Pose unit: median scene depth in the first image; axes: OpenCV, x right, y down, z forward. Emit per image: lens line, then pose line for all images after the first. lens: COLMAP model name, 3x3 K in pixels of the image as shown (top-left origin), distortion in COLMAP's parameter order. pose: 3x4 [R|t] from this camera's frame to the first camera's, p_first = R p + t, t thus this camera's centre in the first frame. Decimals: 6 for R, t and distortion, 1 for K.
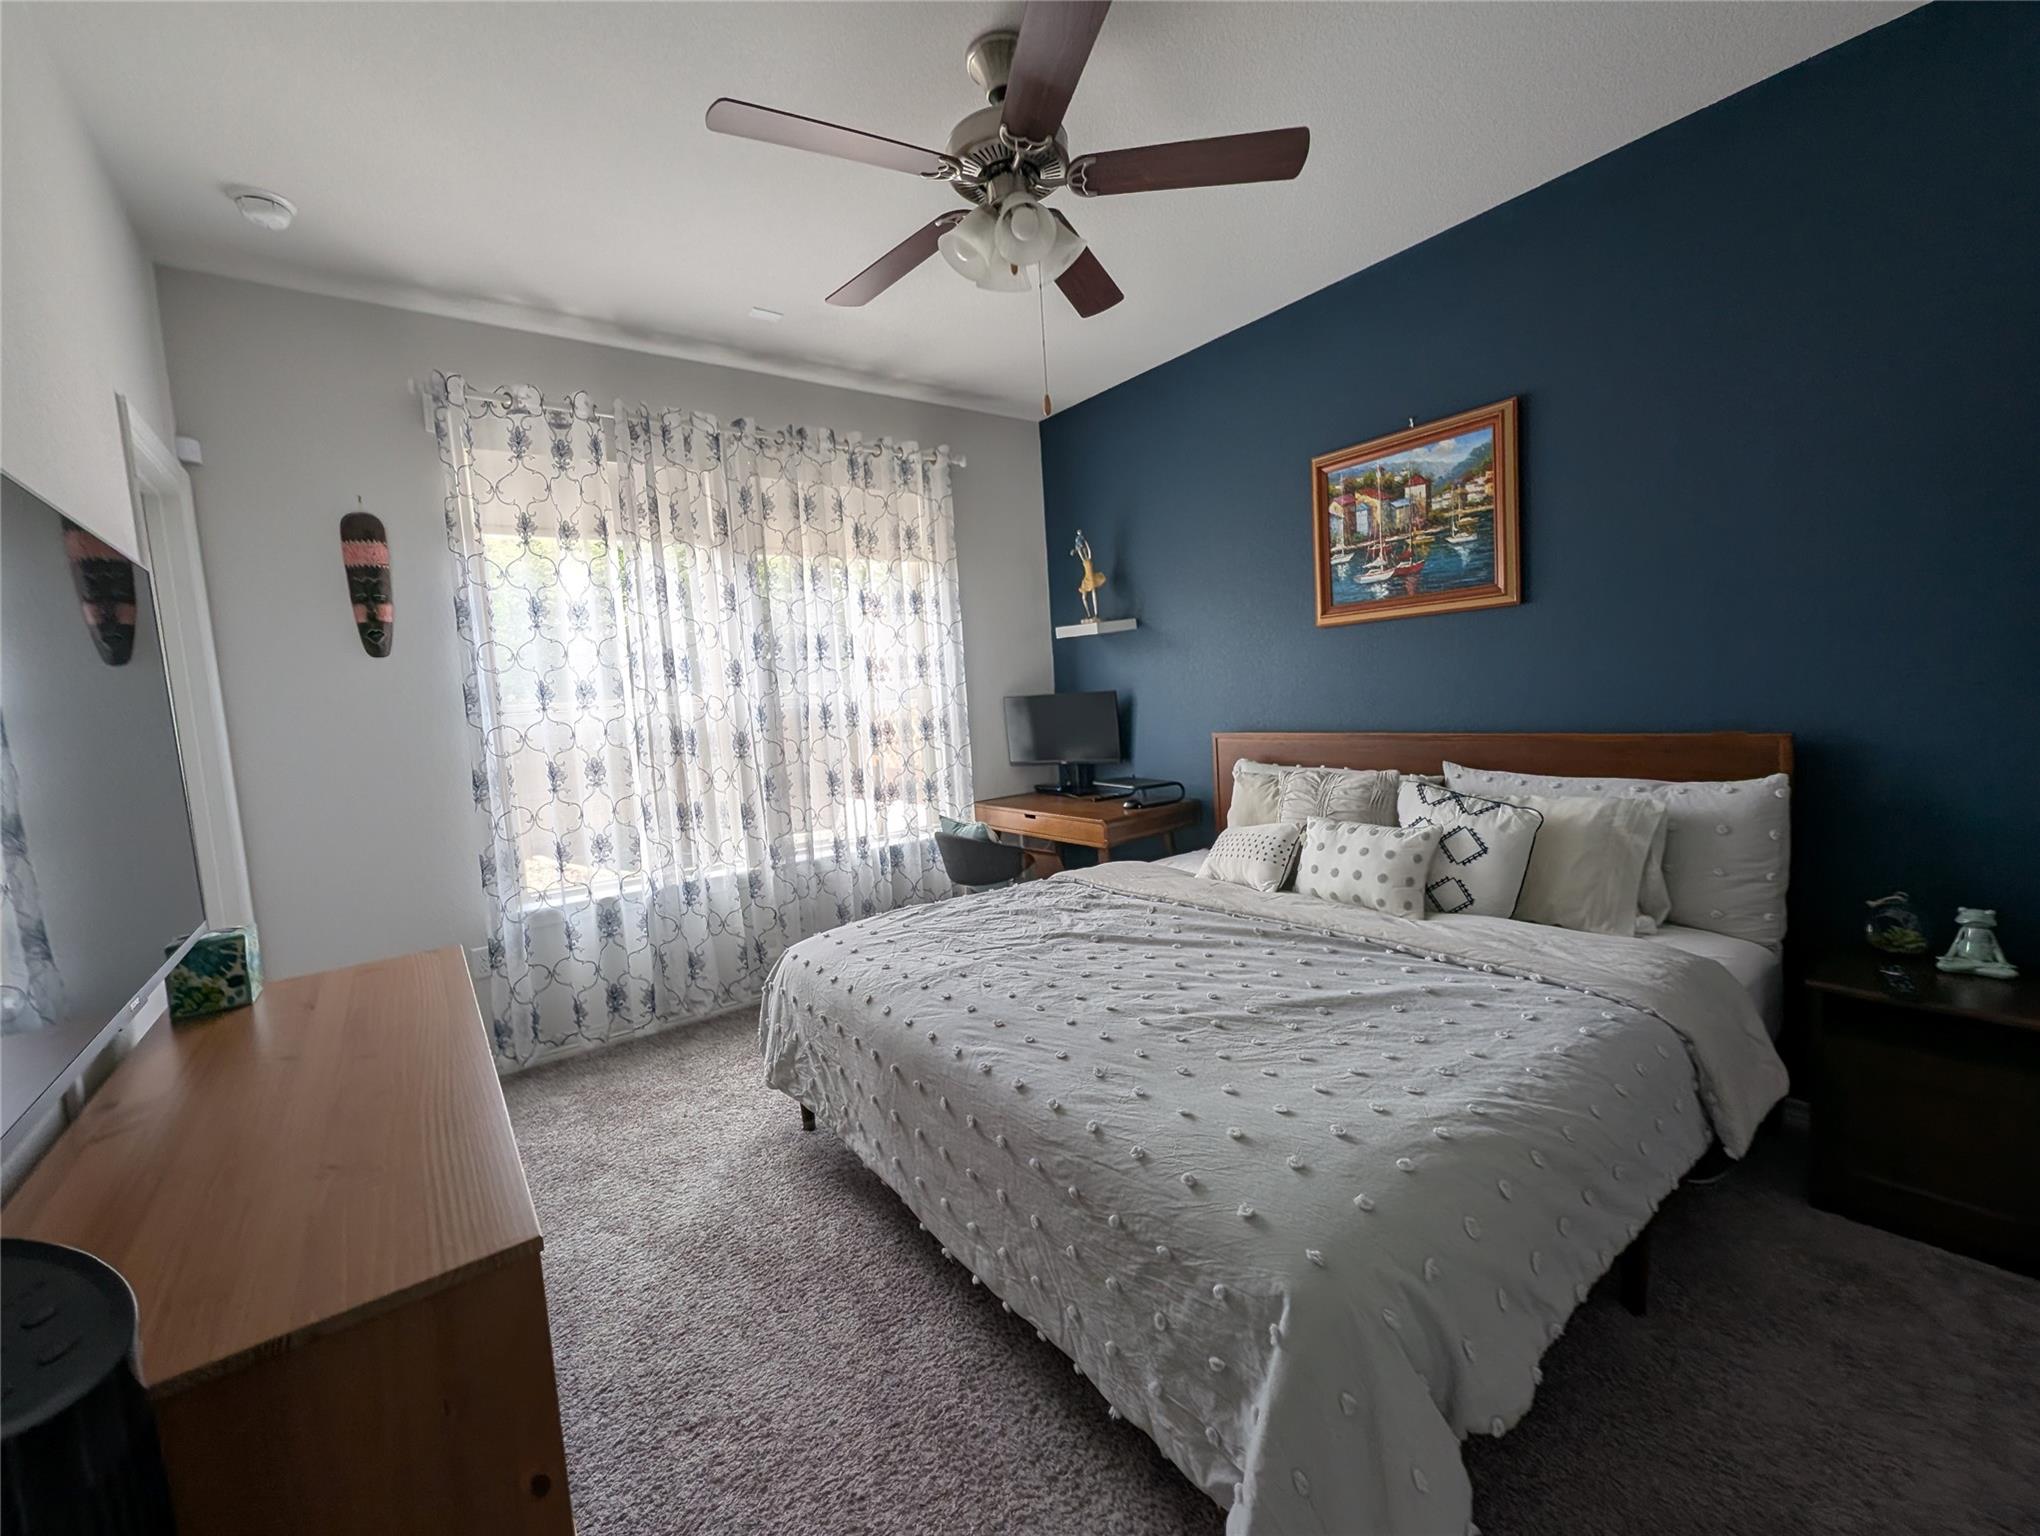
lens RADIAL K [[833.0, 0, 1022.9], [0, 833.0, 761.6], [0, 0, 1]] dist [-0.001525, -0.000070]
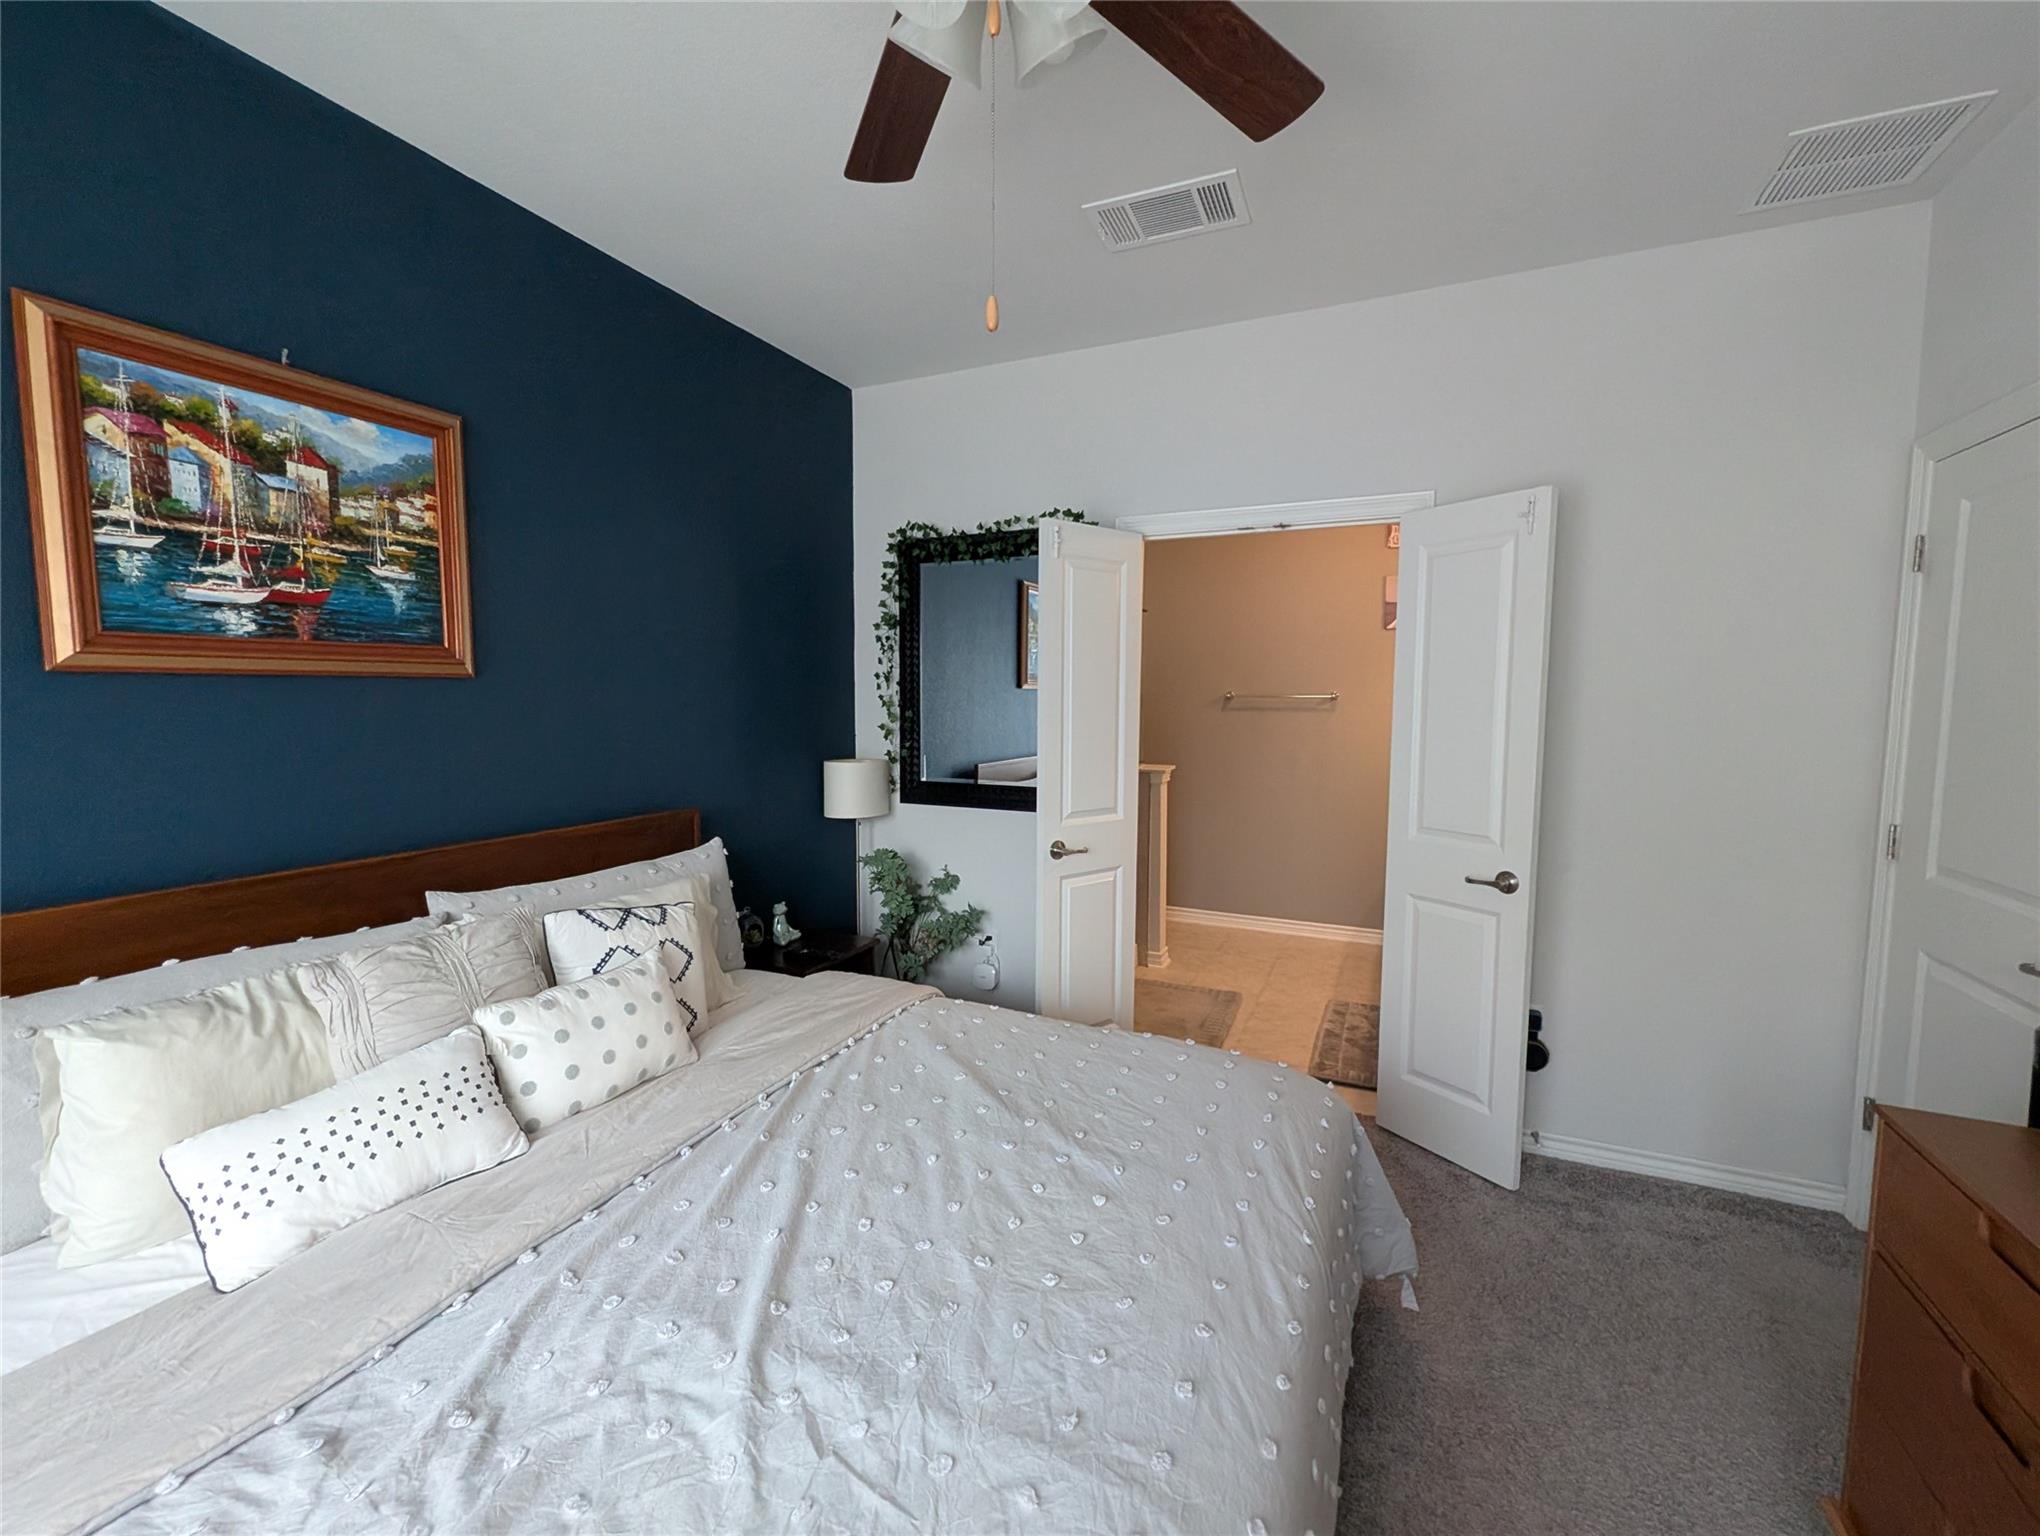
lens RADIAL K [[833.0, 0, 1027.0], [0, 833.0, 765.6], [0, 0, 1]] dist [-0.001525, -0.000070]
pose [[-0.471822, 0.001173, 0.881693, -0.322748], [0.115640, 0.991443, 0.060564, -0.086862], [-0.874077, 0.130535, -0.467920, 0.852553]]
